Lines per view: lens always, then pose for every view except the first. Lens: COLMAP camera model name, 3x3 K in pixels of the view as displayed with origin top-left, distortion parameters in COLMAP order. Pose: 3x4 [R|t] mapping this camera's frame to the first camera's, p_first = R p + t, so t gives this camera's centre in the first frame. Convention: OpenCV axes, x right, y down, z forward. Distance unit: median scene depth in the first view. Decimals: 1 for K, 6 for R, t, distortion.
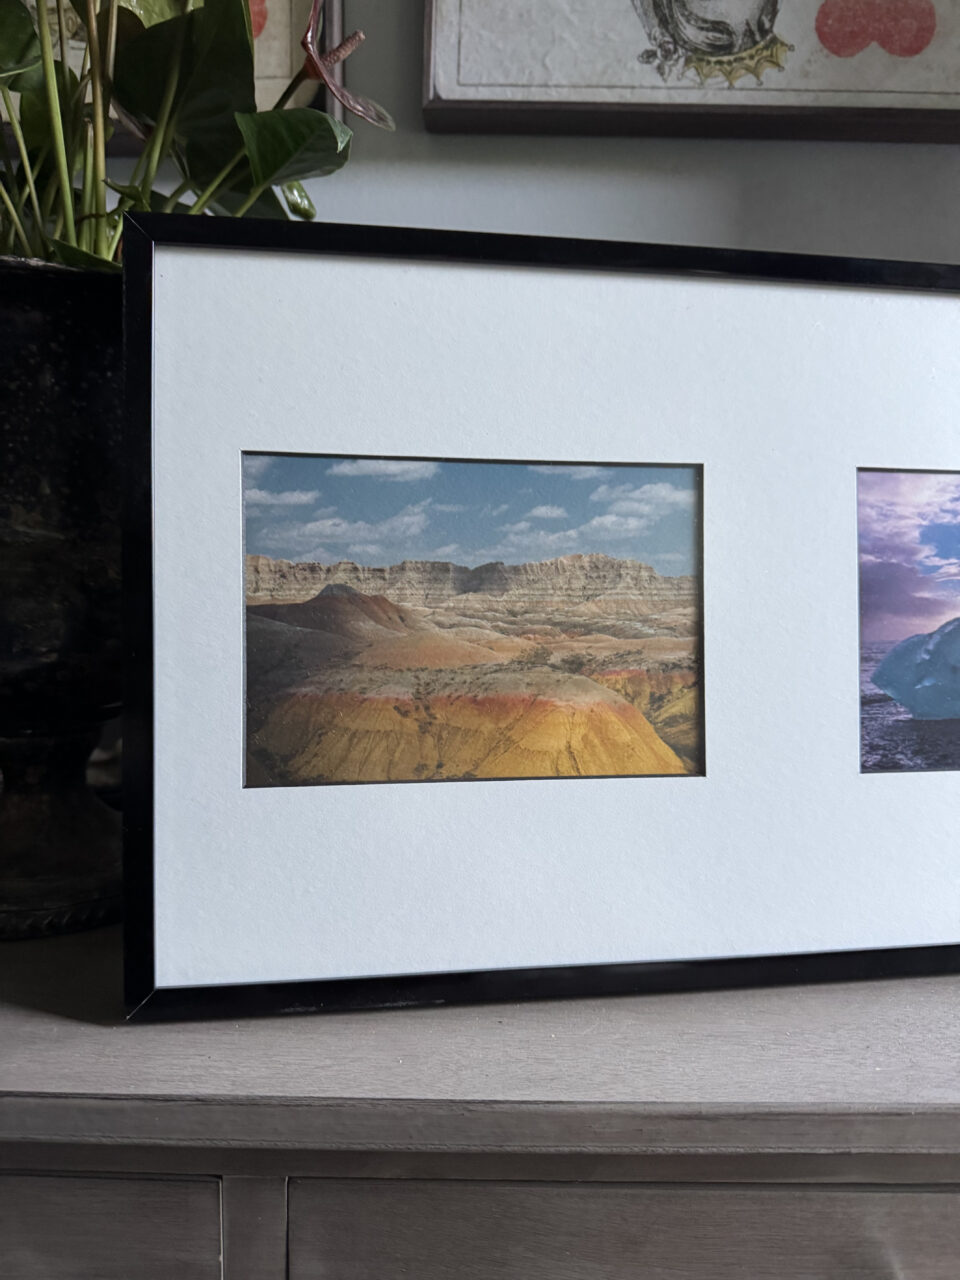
lens RADIAL K [[917.0, 0, 475.5], [0, 917.0, 651.8], [0, 0, 1]] dist [-0.001944, -0.010083]
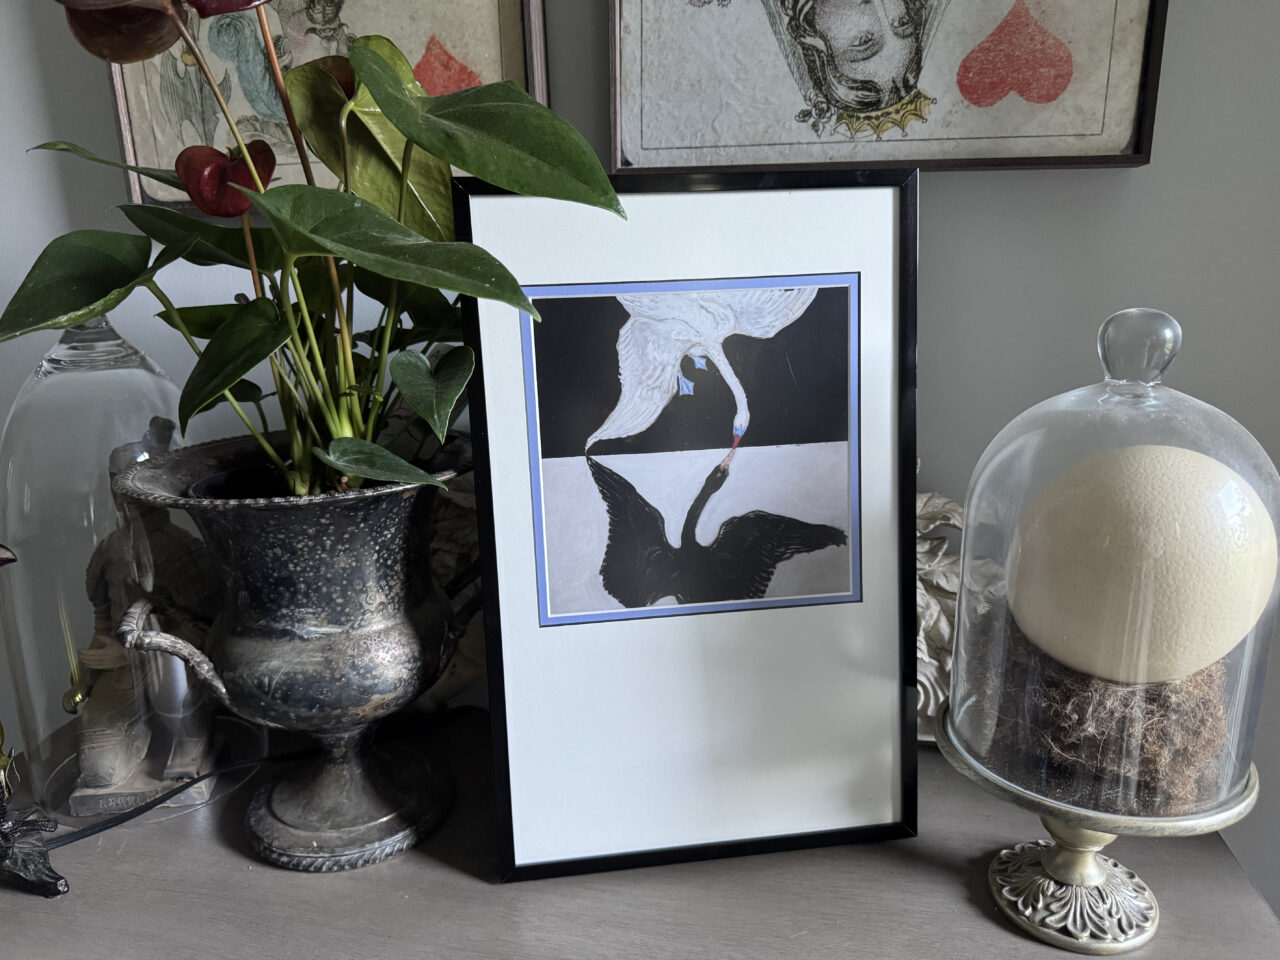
lens RADIAL K [[905.5, 0, 635.5], [0, 905.5, 491.9], [0, 0, 1]] dist [0.012951, -0.027837]
pose [[0.983330, 0.005101, -0.181759, 0.190770], [0.022528, 0.988487, 0.149620, -0.363199], [0.180429, -0.151221, 0.971894, -0.208604]]
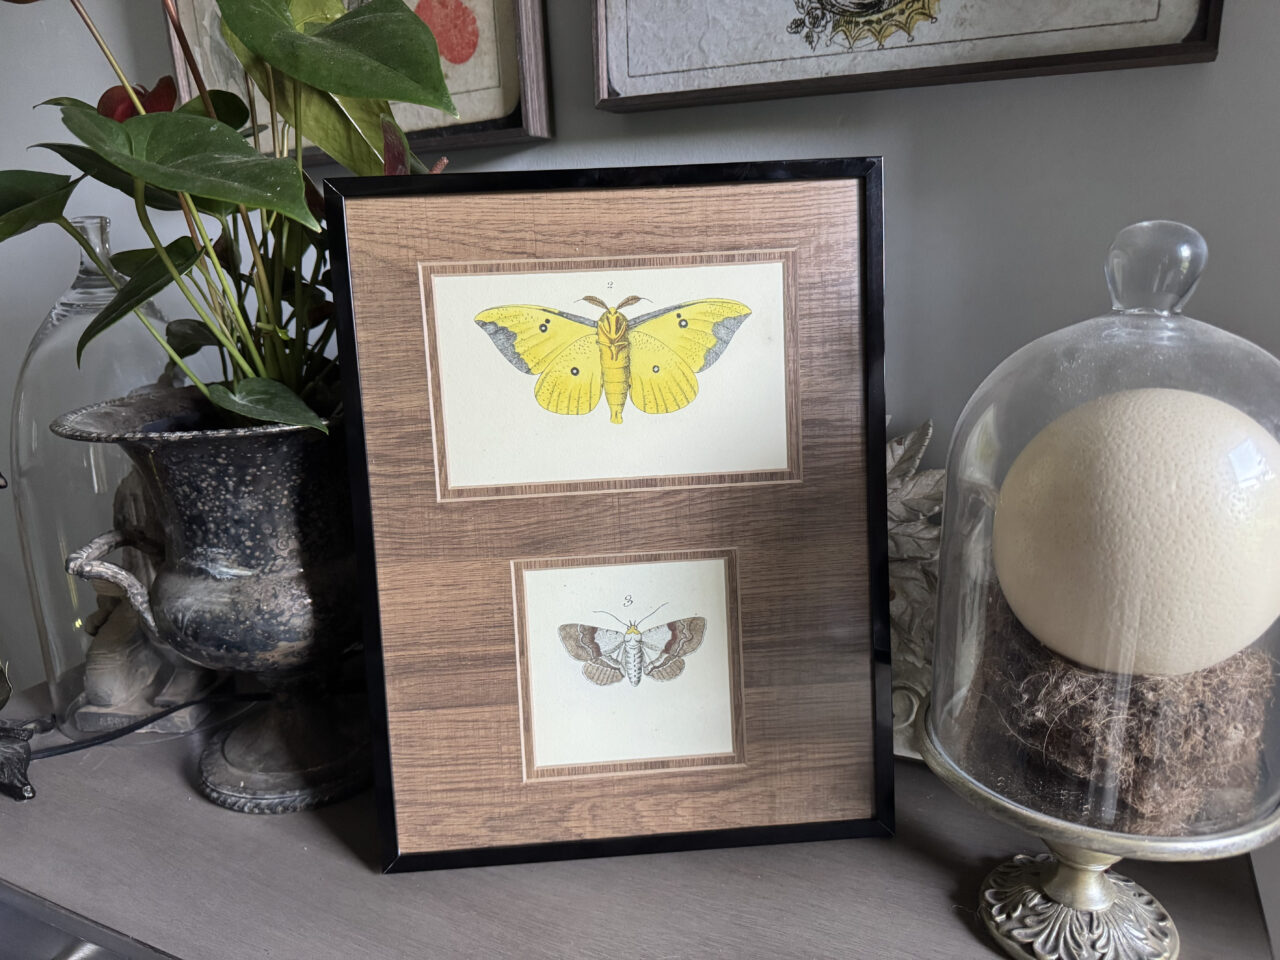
lens RADIAL K [[914.2, 0, 643.9], [0, 914.2, 485.7], [0, 0, 1]] dist [-0.001128, -0.005452]
pose [[0.906650, 0.057489, -0.417949, 0.482044], [0.010583, 0.987261, 0.158755, -0.320952], [0.421751, -0.148358, 0.894492, -0.025733]]
